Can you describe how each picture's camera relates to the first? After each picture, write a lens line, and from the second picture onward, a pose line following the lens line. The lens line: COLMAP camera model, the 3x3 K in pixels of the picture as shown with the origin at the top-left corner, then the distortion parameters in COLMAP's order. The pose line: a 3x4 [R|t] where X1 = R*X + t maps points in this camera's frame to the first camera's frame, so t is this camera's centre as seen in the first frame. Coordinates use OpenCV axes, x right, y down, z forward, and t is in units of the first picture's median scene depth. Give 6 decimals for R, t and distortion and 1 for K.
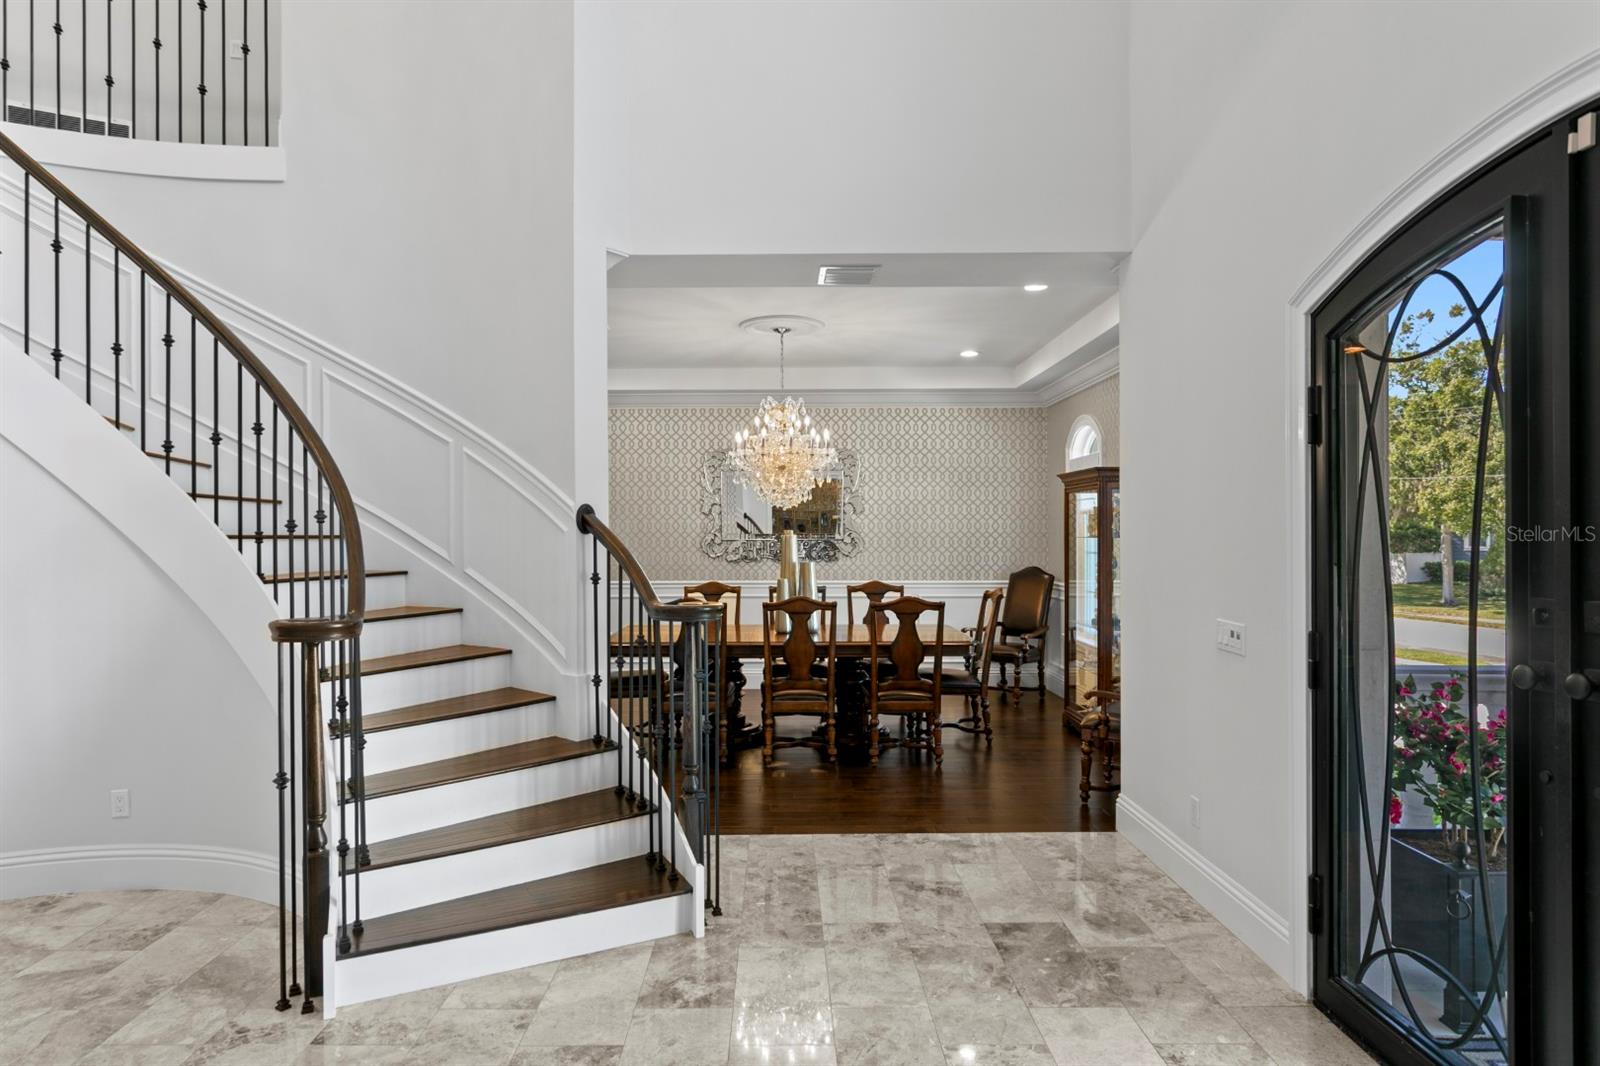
lens RADIAL K [[913.6, 0, 784.9], [0, 913.6, 534.5], [0, 0, 1]] dist [-0.001185, -0.000165]
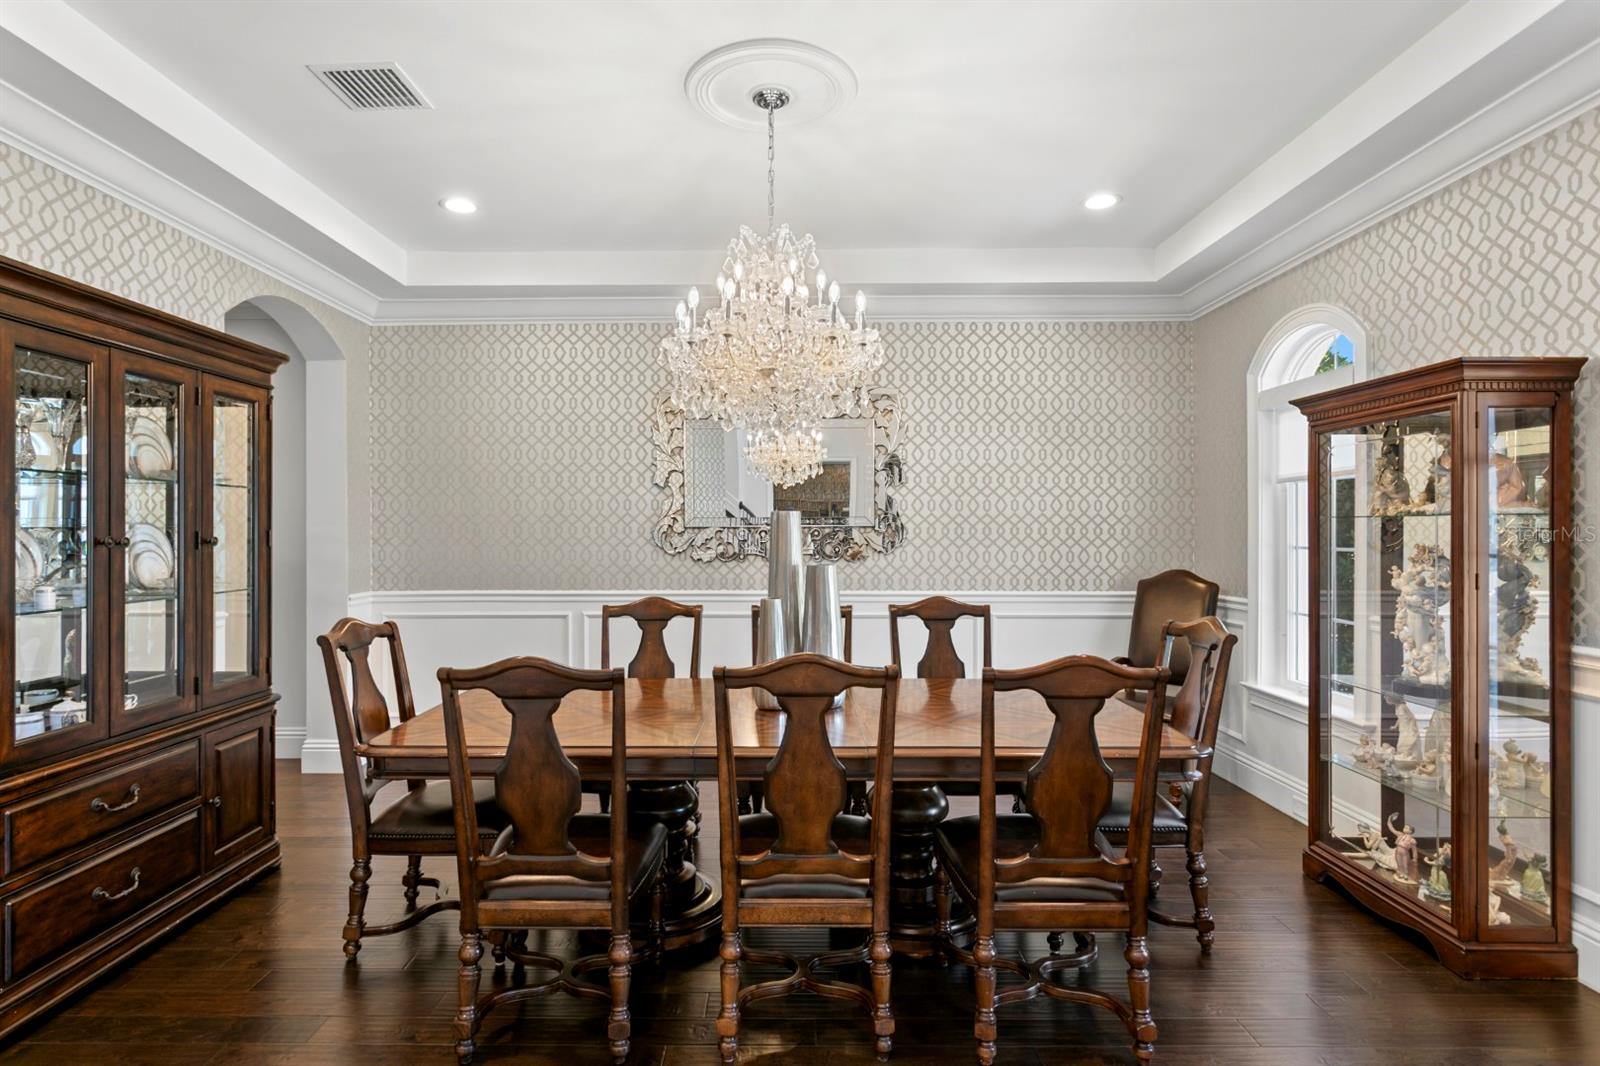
lens RADIAL K [[833.6, 0, 774.1], [0, 833.6, 530.6], [0, 0, 1]] dist [-0.000740, -0.000037]
pose [[0.999732, 0.001564, -0.023111, 0.007250], [-0.001575, 0.999999, -0.000459, 0.008698], [0.023111, 0.000495, 0.999733, 0.414829]]
